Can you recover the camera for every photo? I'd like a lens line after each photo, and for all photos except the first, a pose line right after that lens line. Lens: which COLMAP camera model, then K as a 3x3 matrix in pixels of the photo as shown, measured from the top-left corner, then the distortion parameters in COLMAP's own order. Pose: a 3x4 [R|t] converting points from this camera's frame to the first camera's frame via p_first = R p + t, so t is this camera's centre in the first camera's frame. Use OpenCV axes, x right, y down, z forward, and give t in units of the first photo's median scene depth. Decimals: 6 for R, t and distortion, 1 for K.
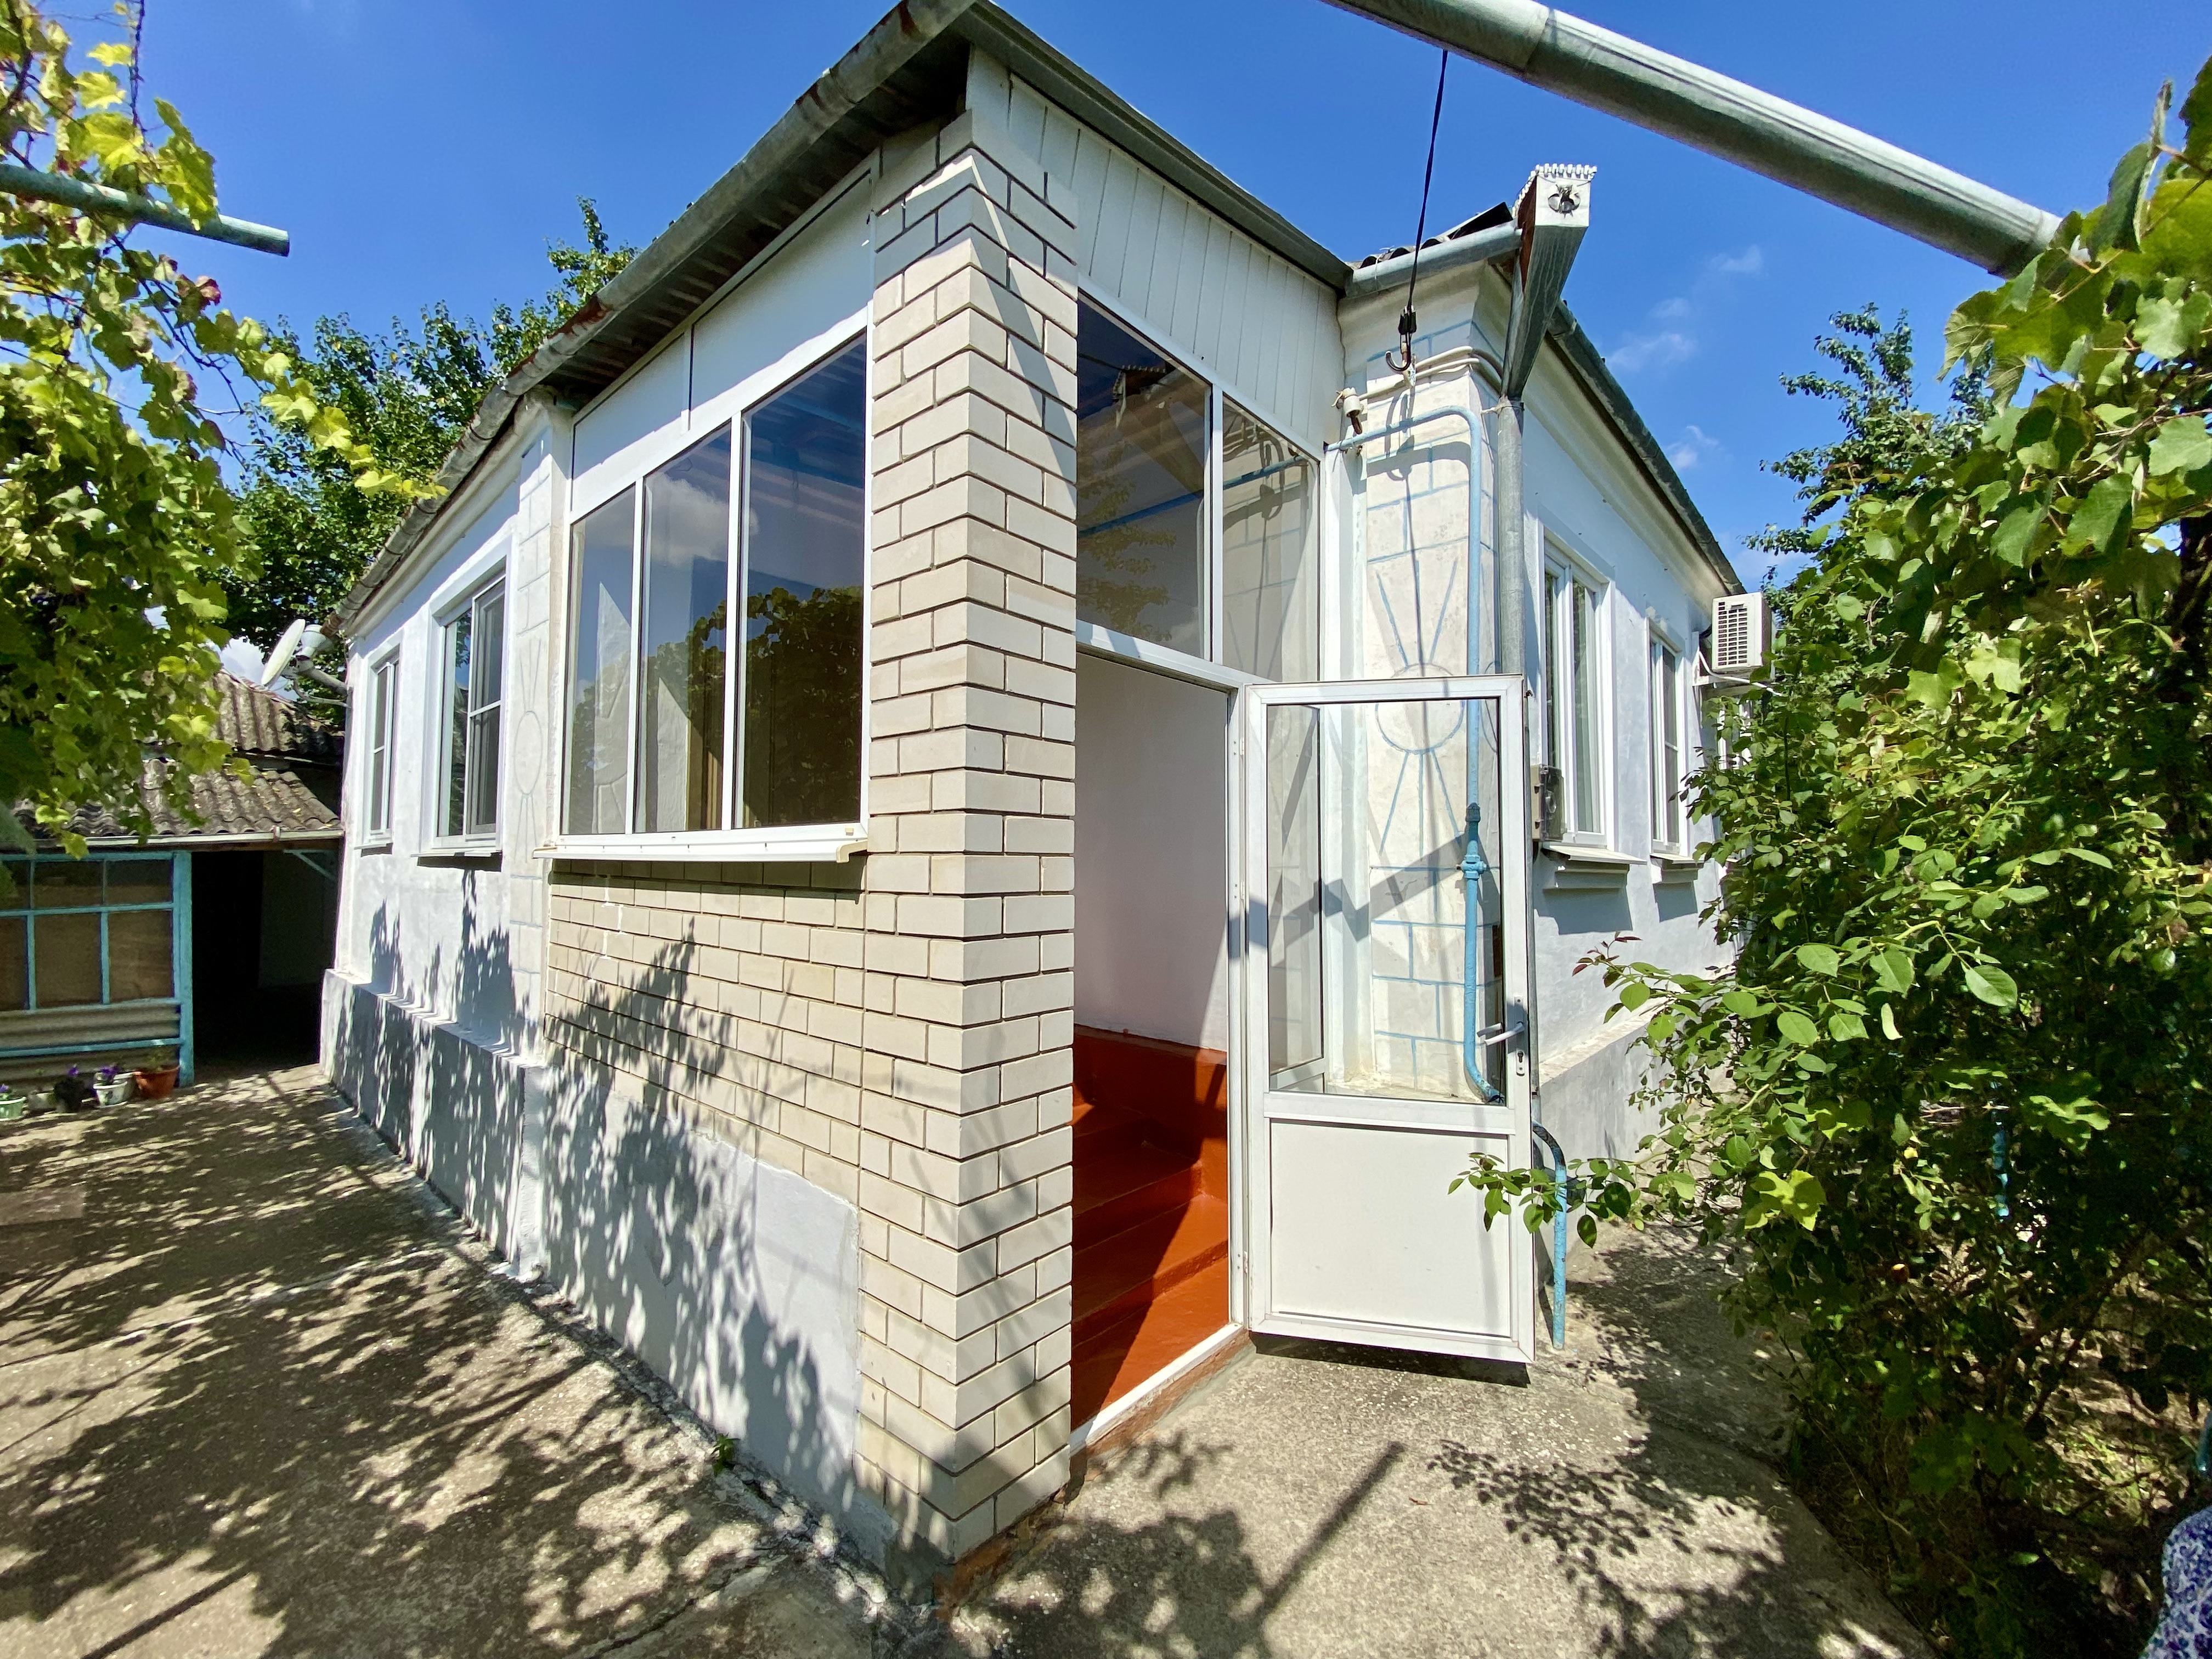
lens RADIAL K [[919.4, 0, 1089.7], [0, 919.4, 830.6], [0, 0, 1]] dist [0.002563, -0.014022]
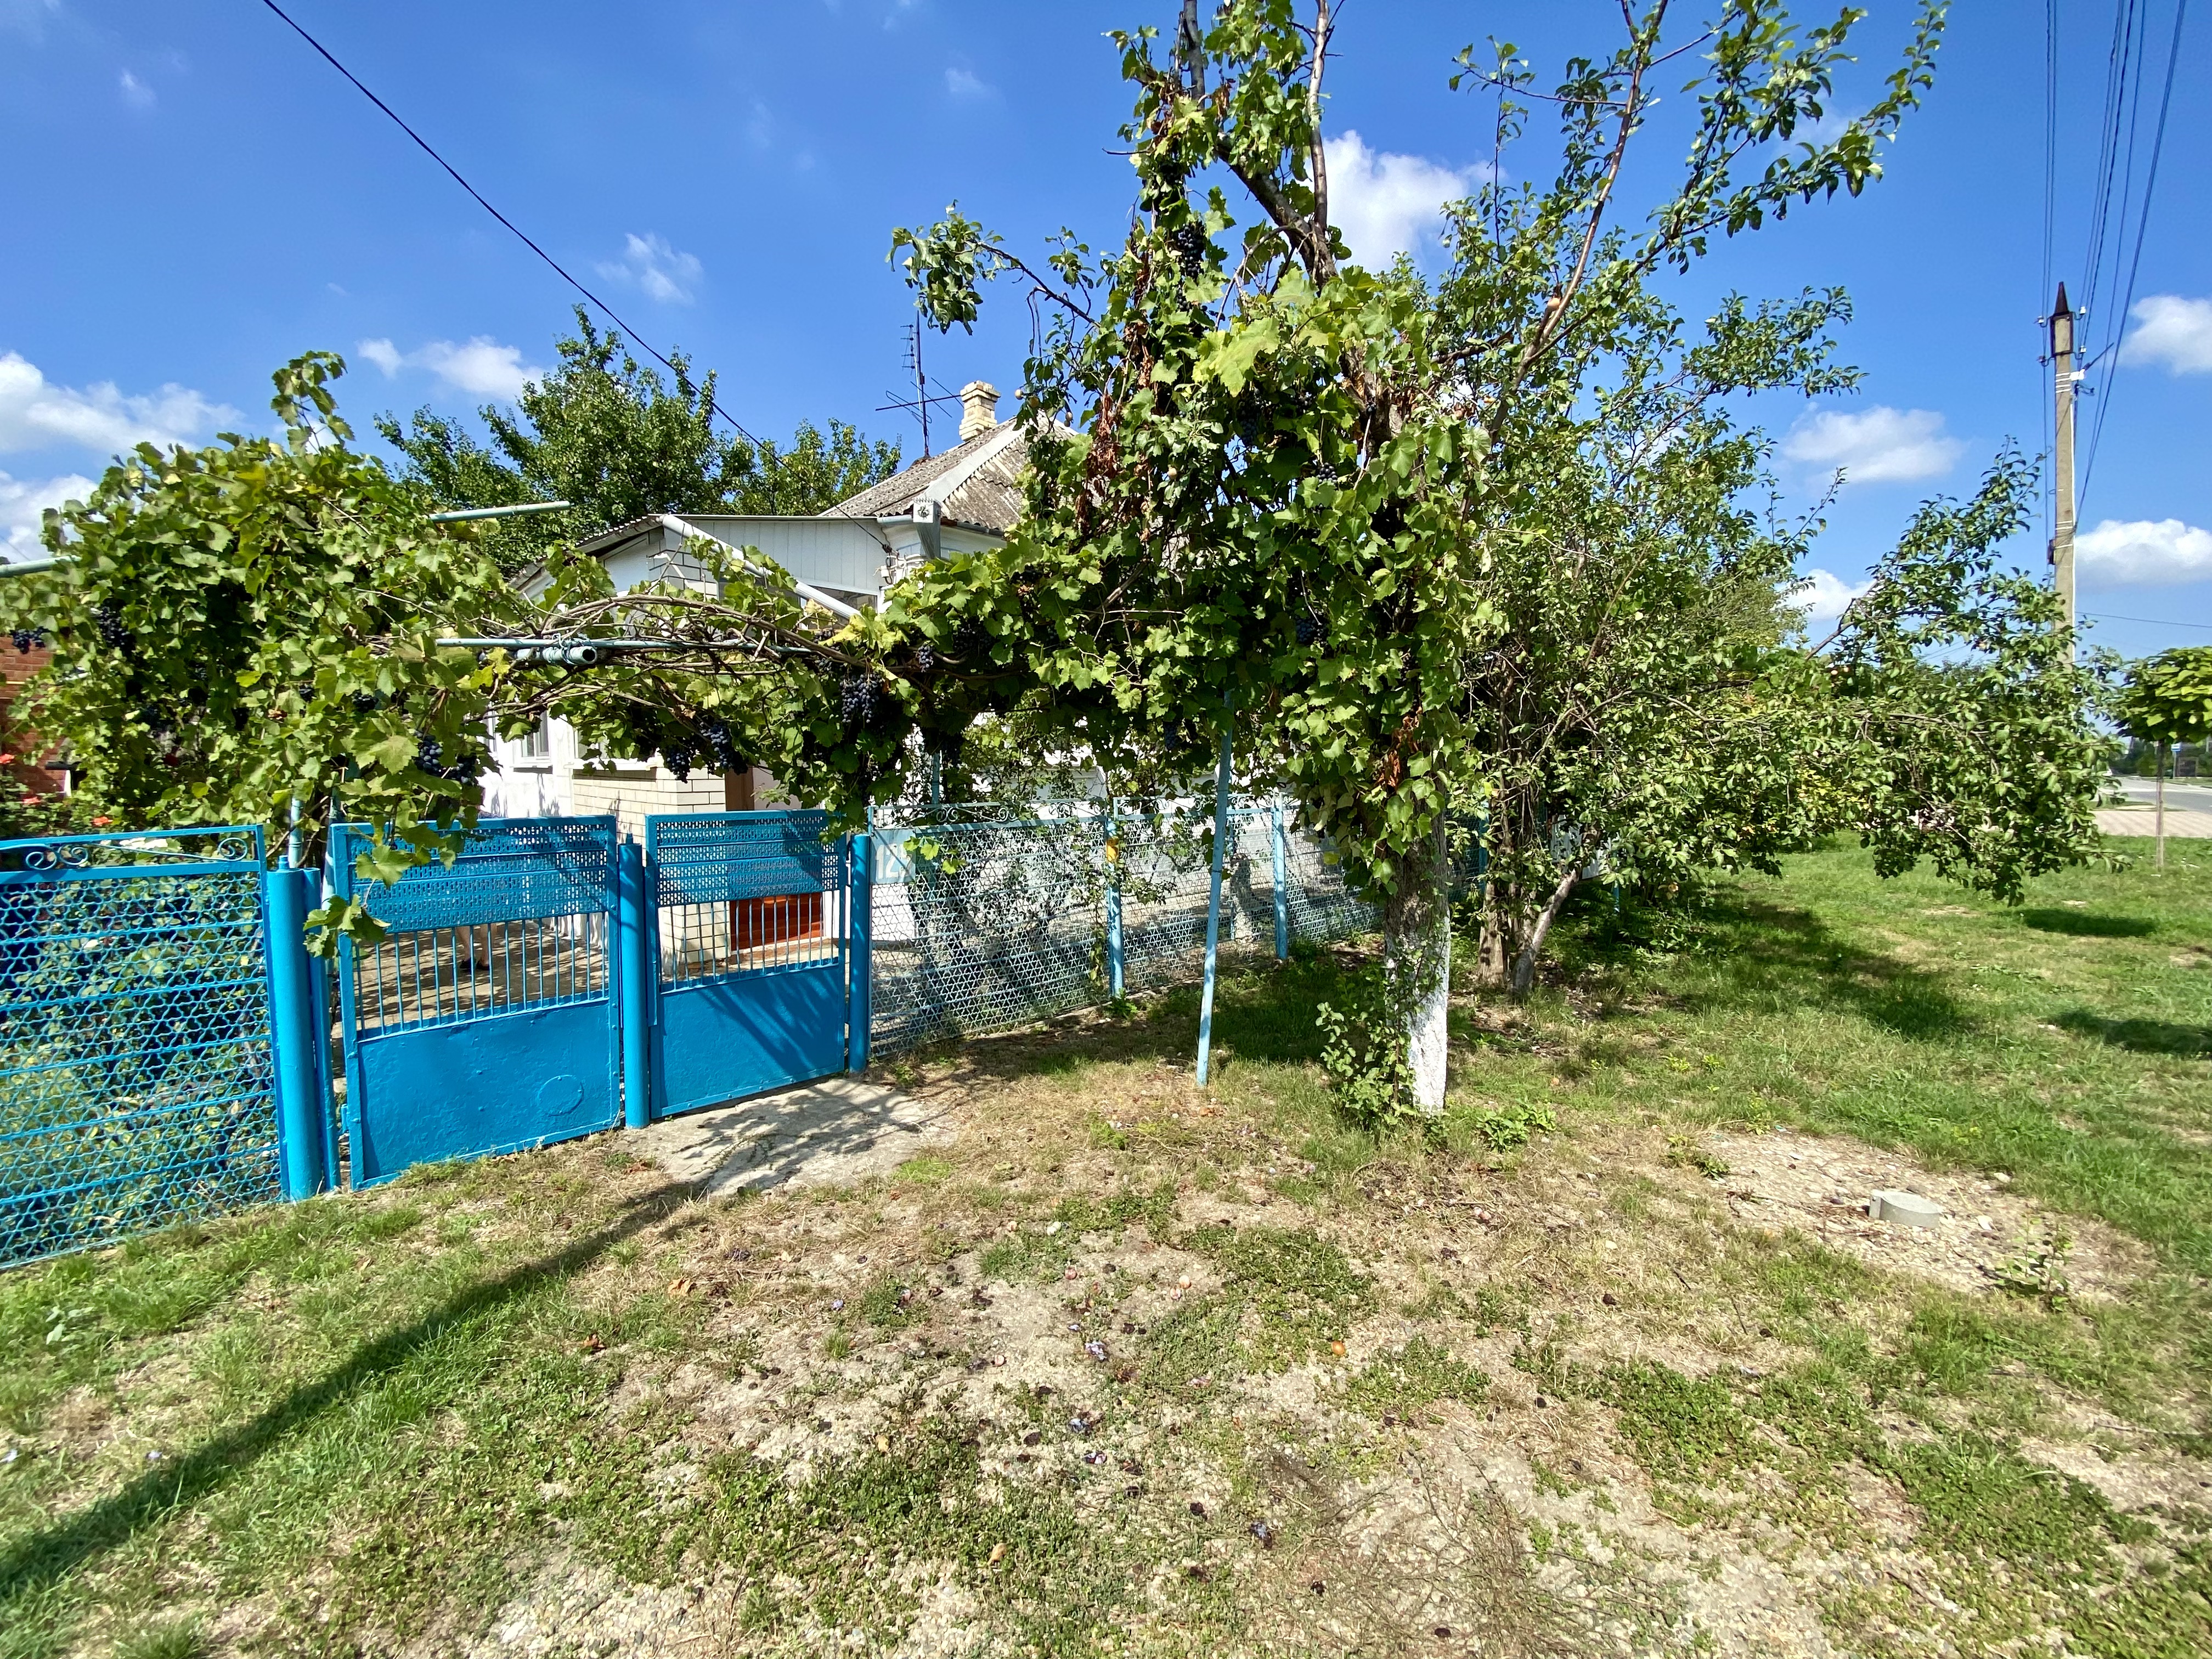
lens RADIAL K [[919.4, 0, 1107.5], [0, 919.4, 830.7], [0, 0, 1]] dist [0.002563, -0.014022]
pose [[0.998916, -0.008142, -0.045830, 1.226556], [0.013656, 0.992518, 0.121332, -0.106960], [0.044499, -0.121826, 0.991553, -1.780468]]
